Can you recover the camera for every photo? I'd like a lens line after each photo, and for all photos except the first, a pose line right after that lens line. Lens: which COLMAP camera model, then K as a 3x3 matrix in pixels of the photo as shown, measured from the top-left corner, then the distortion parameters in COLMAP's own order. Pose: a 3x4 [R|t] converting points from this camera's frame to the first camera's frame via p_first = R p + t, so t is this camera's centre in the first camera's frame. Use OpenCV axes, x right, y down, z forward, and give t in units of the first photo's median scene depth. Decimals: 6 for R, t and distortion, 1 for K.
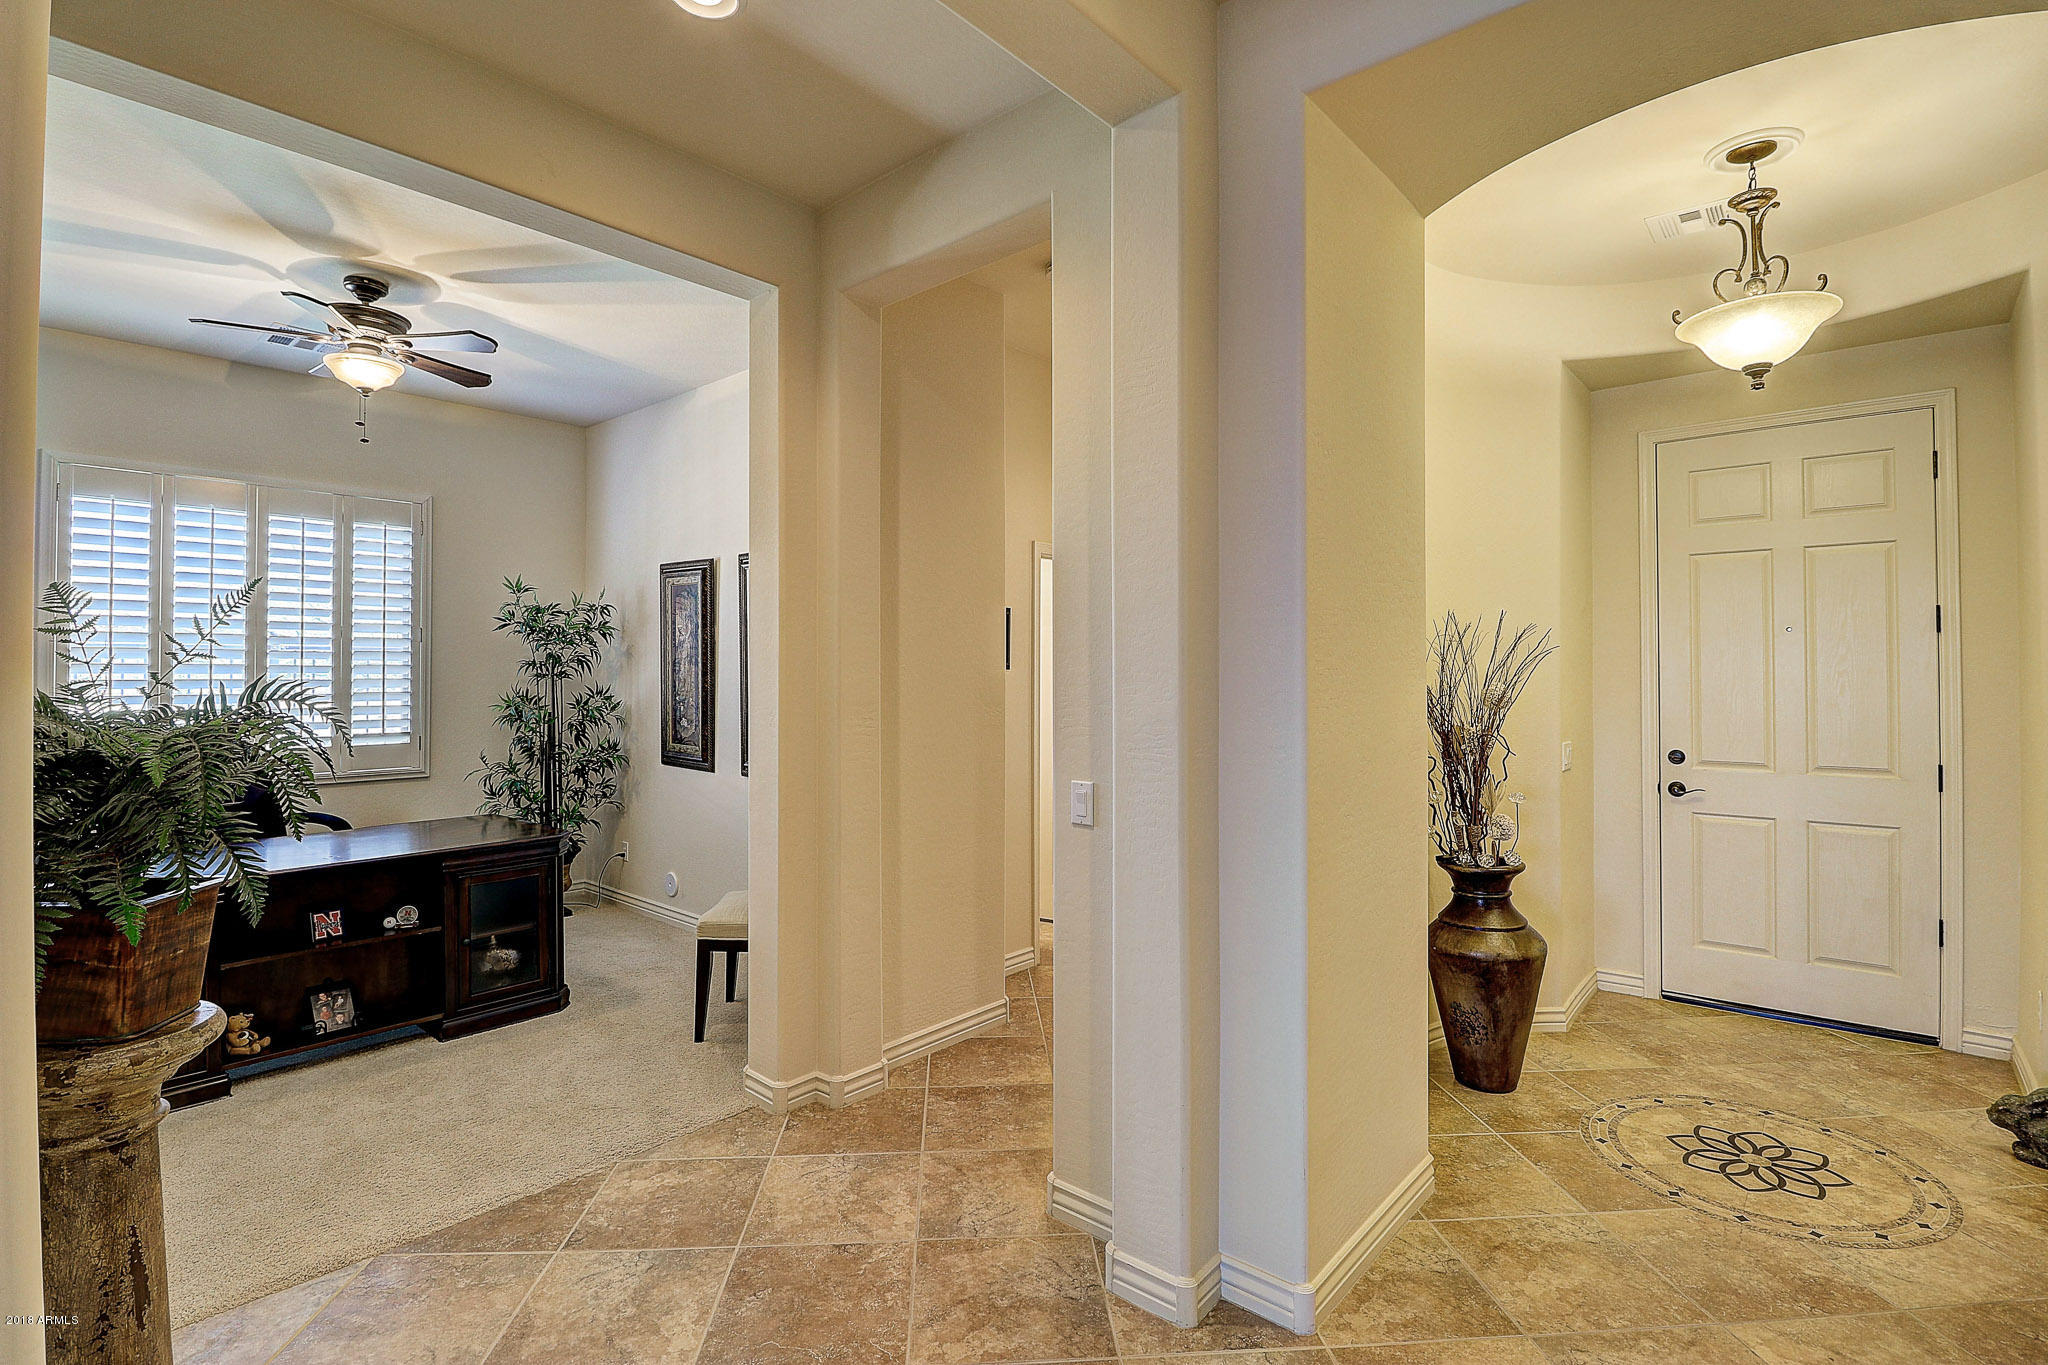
lens RADIAL K [[981.6, 0, 1011.0], [0, 981.6, 669.2], [0, 0, 1]] dist [-0.019447, -0.003595]
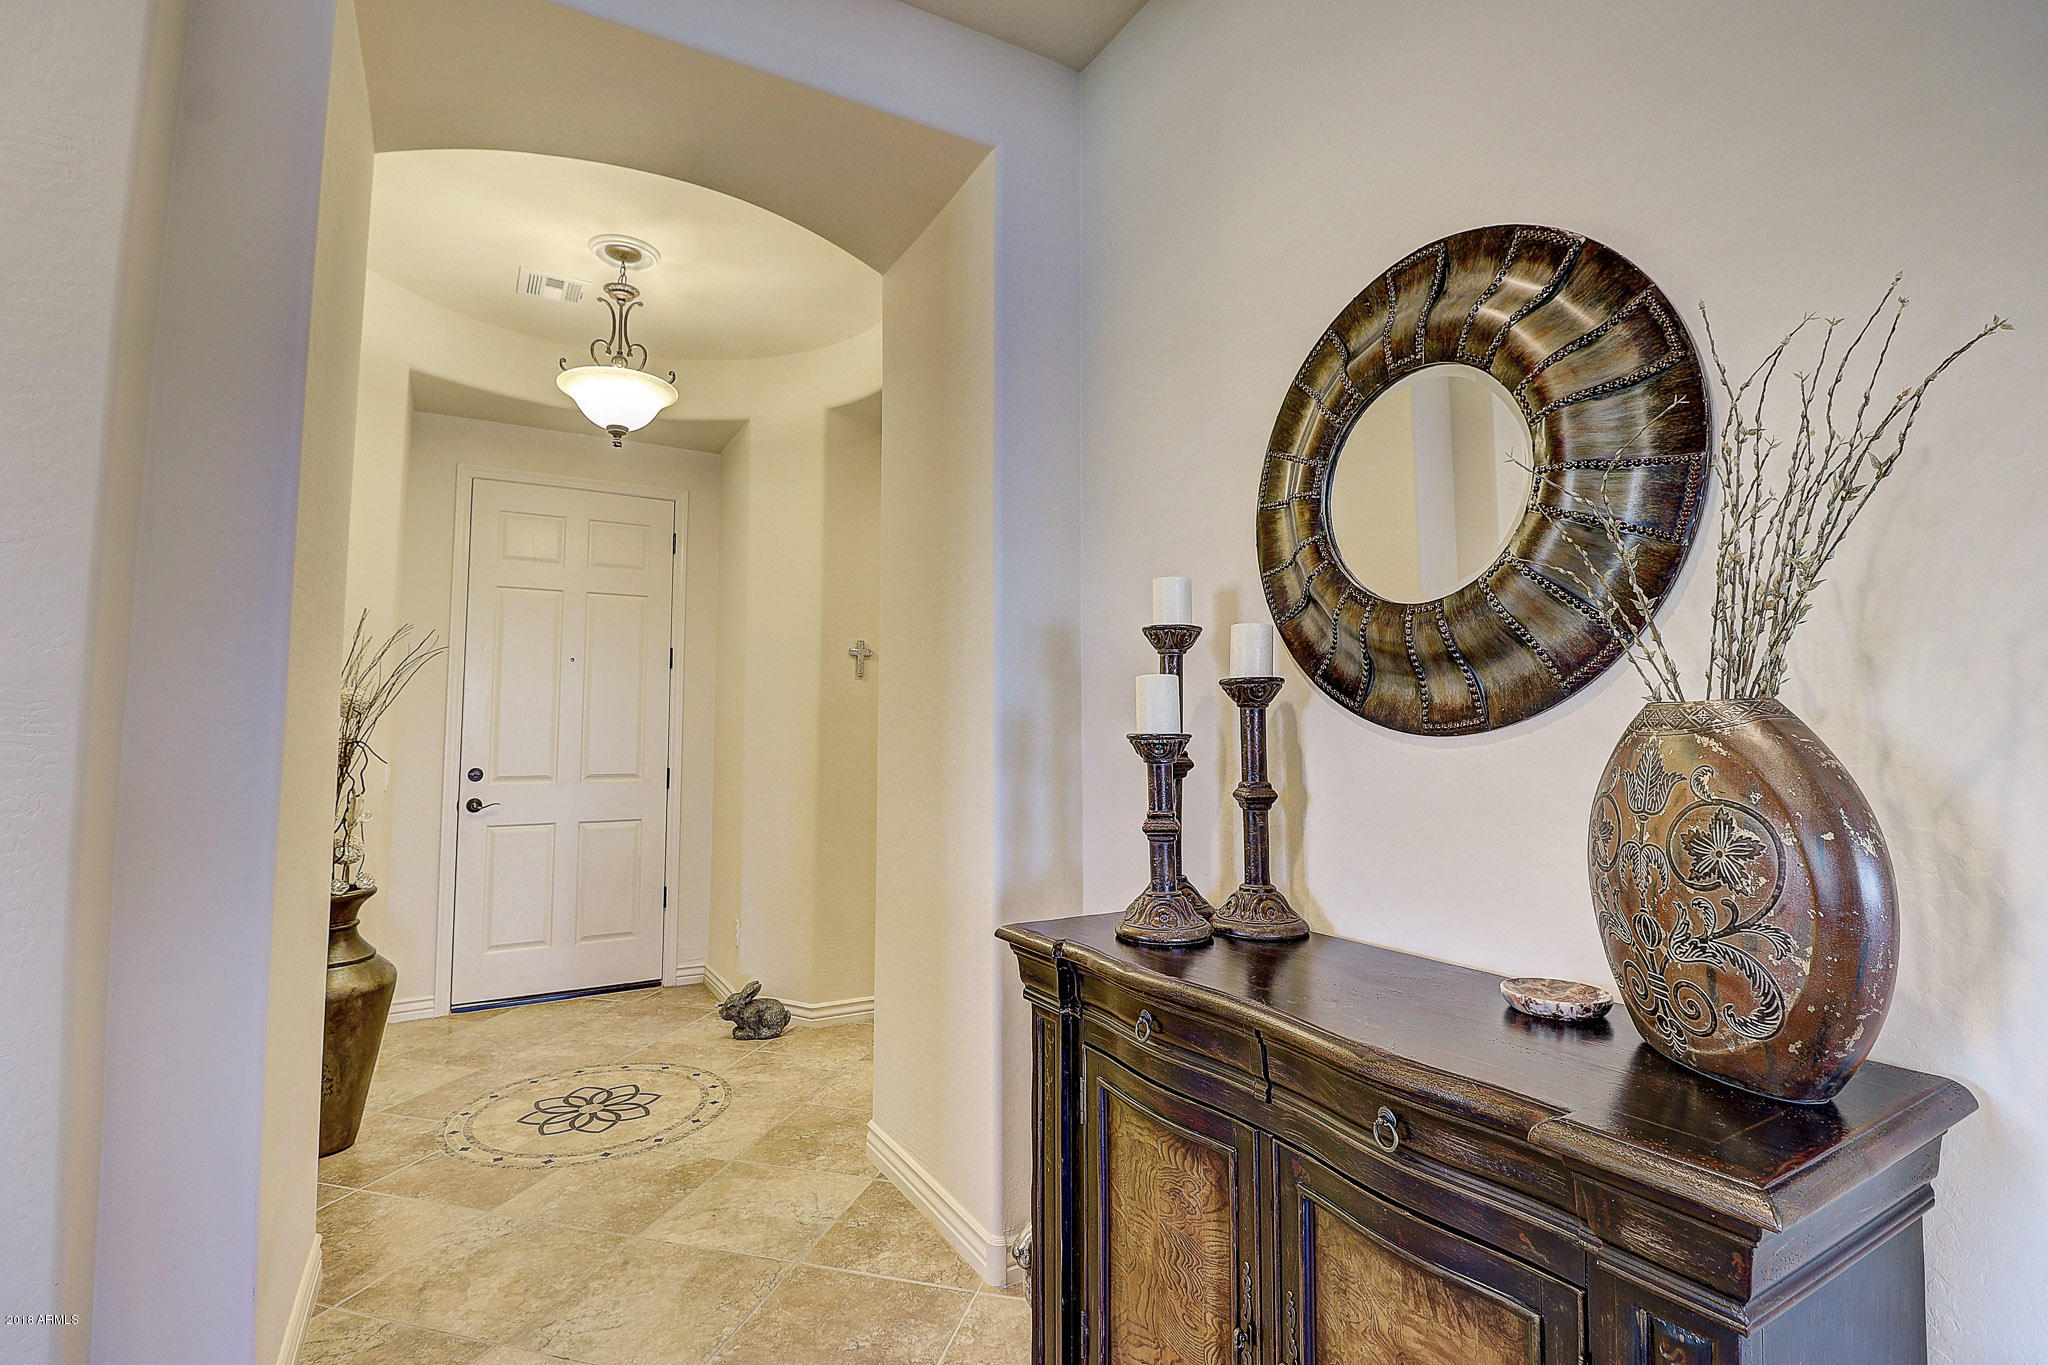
lens RADIAL K [[949.1, 0, 1042.3], [0, 949.1, 670.6], [0, 0, 1]] dist [-0.004672, -0.010318]
pose [[0.303013, 0.056363, 0.951318, -0.171697], [0.003298, 0.998182, -0.060190, 0.060505], [-0.952981, 0.021376, 0.302276, 0.141197]]
